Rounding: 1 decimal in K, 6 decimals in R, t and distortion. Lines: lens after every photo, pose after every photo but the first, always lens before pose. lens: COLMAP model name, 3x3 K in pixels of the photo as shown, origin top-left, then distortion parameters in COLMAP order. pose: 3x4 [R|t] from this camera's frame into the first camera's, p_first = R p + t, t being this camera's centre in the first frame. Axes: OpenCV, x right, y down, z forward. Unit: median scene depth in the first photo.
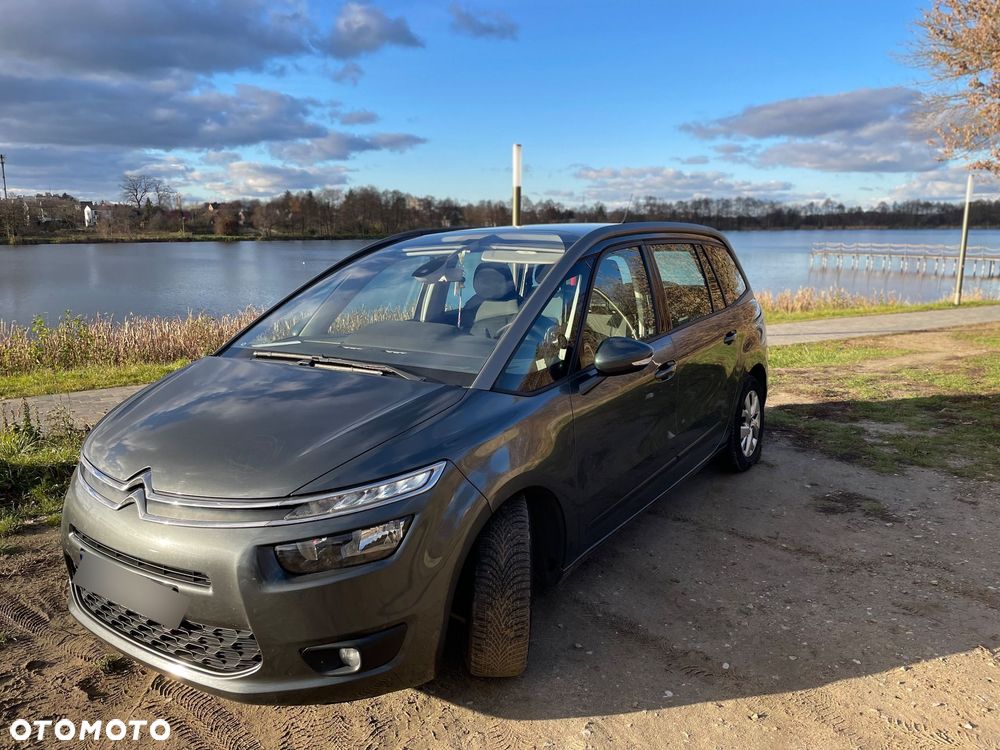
lens RADIAL K [[778.5, 0, 502.7], [0, 778.5, 365.2], [0, 0, 1]] dist [0.069768, -0.098829]
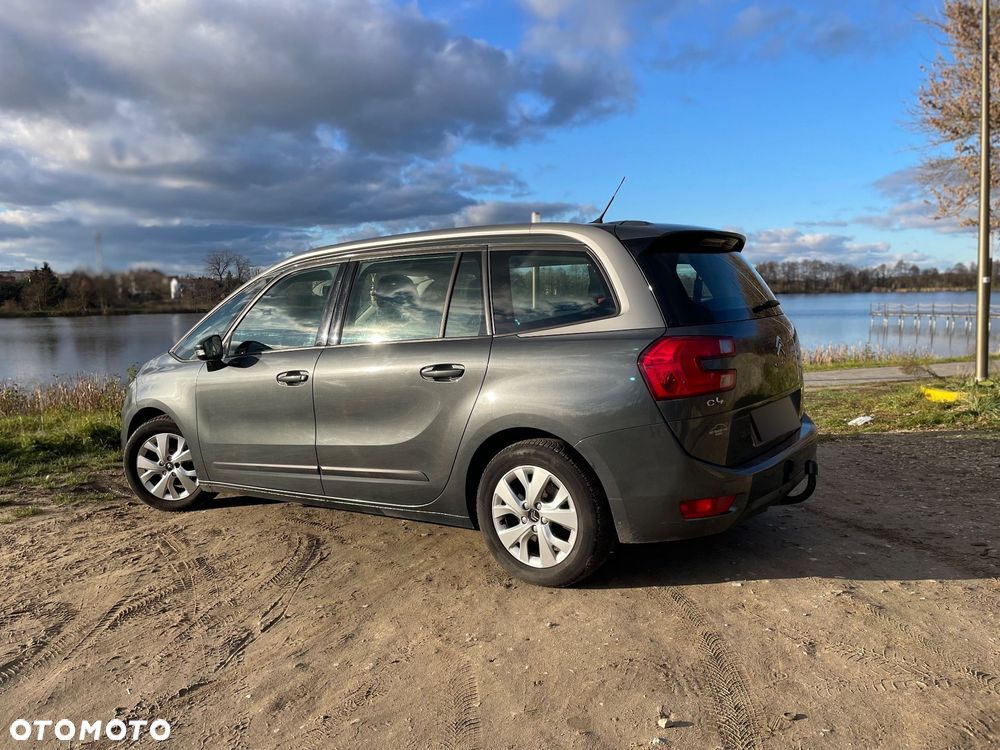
lens RADIAL K [[778.5, 0, 495.3], [0, 778.5, 375.6], [0, 0, 1]] dist [0.069768, -0.098829]
pose [[0.995717, -0.003105, -0.092398, 0.228394], [-0.003483, 0.997467, -0.071050, 0.127130], [0.092385, 0.071067, 0.993184, -0.420504]]
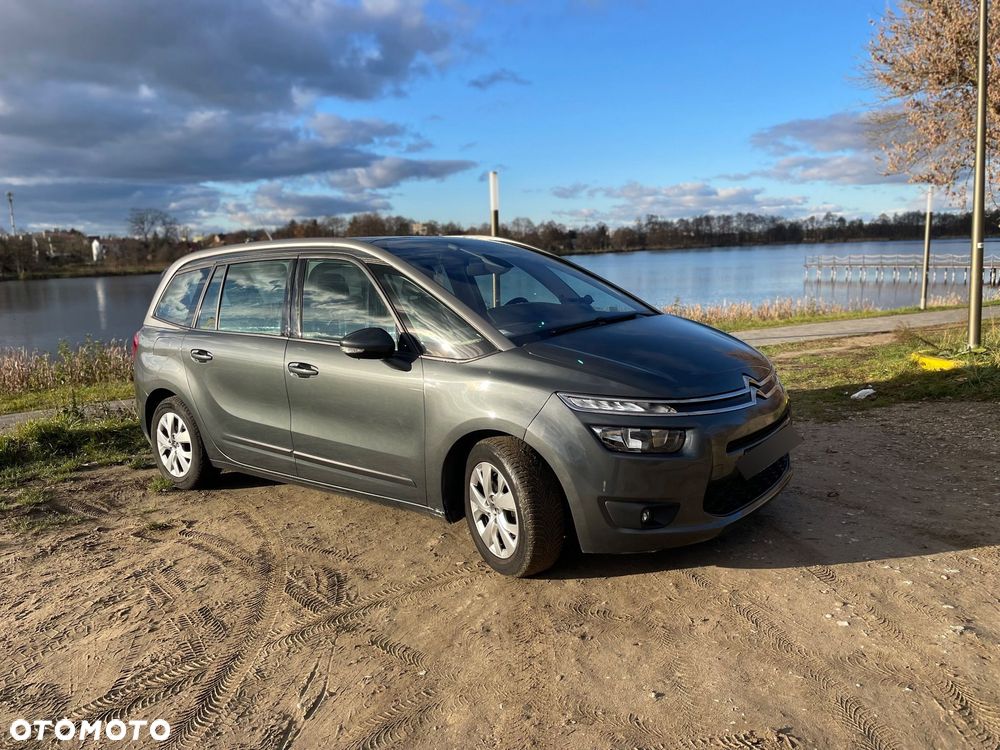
lens RADIAL K [[778.5, 0, 507.2], [0, 778.5, 372.2], [0, 0, 1]] dist [0.069768, -0.098829]
pose [[0.999612, -0.027412, -0.005031, 0.128525], [0.027311, 0.999442, -0.019214, 0.072994], [0.005555, 0.019069, 0.999803, -0.326347]]
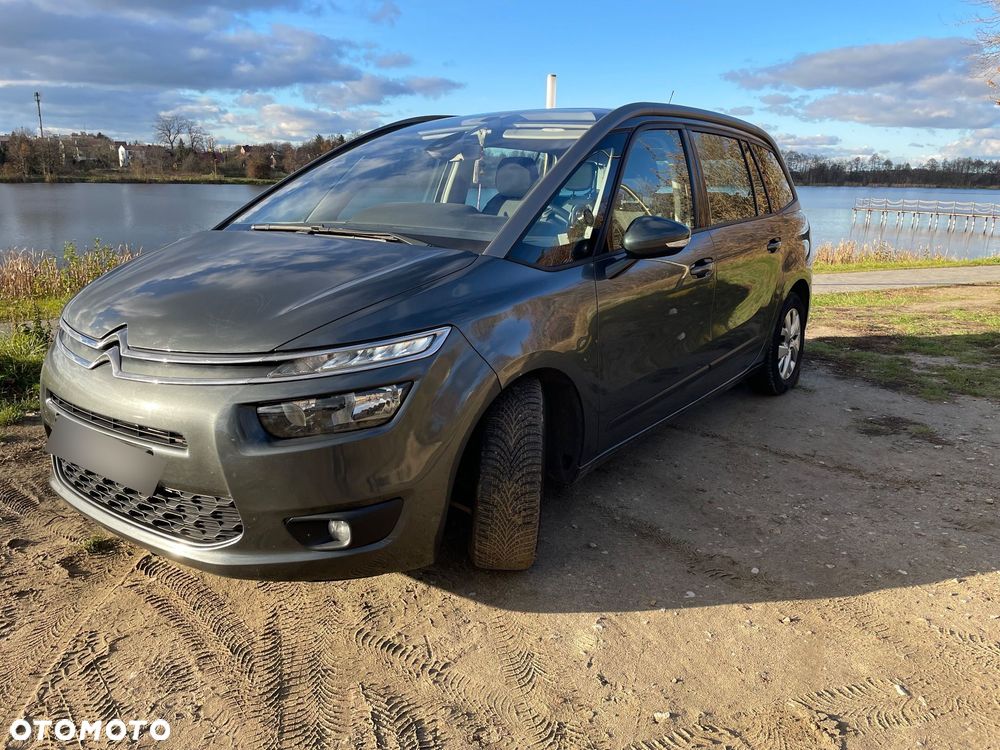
lens RADIAL K [[778.5, 0, 498.6], [0, 778.5, 374.9], [0, 0, 1]] dist [0.069768, -0.098829]
pose [[0.998698, 0.032422, -0.039373, 0.008781], [-0.029486, 0.996896, 0.073001, 0.054733], [0.041618, -0.071745, 0.996554, 0.054516]]
